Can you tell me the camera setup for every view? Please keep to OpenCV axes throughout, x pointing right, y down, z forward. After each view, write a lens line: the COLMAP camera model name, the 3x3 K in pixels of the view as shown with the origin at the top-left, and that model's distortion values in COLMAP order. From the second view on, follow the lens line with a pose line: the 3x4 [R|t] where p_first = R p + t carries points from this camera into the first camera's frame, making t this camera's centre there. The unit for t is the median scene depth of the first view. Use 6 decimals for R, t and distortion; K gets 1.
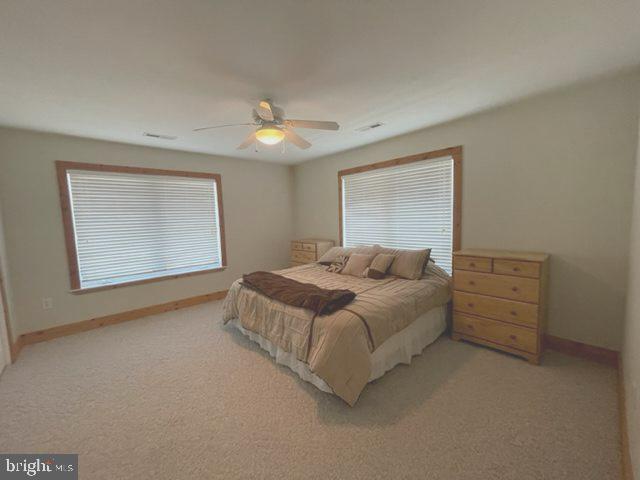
lens RADIAL K [[260.7, 0, 318.5], [0, 260.7, 238.8], [0, 0, 1]] dist [0.001301, 0.000773]
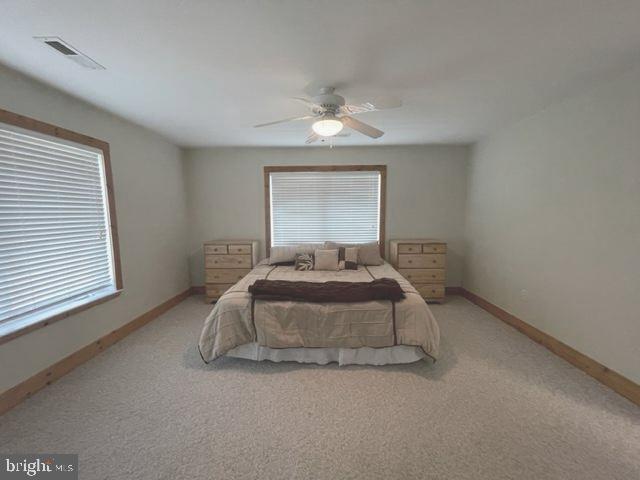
lens RADIAL K [[260.7, 0, 318.5], [0, 260.7, 238.8], [0, 0, 1]] dist [0.001301, 0.000773]
pose [[0.687974, -0.048043, 0.724143, -0.666424], [0.046286, 0.998680, 0.022283, -0.013379], [-0.724258, 0.018188, 0.689289, 0.290172]]
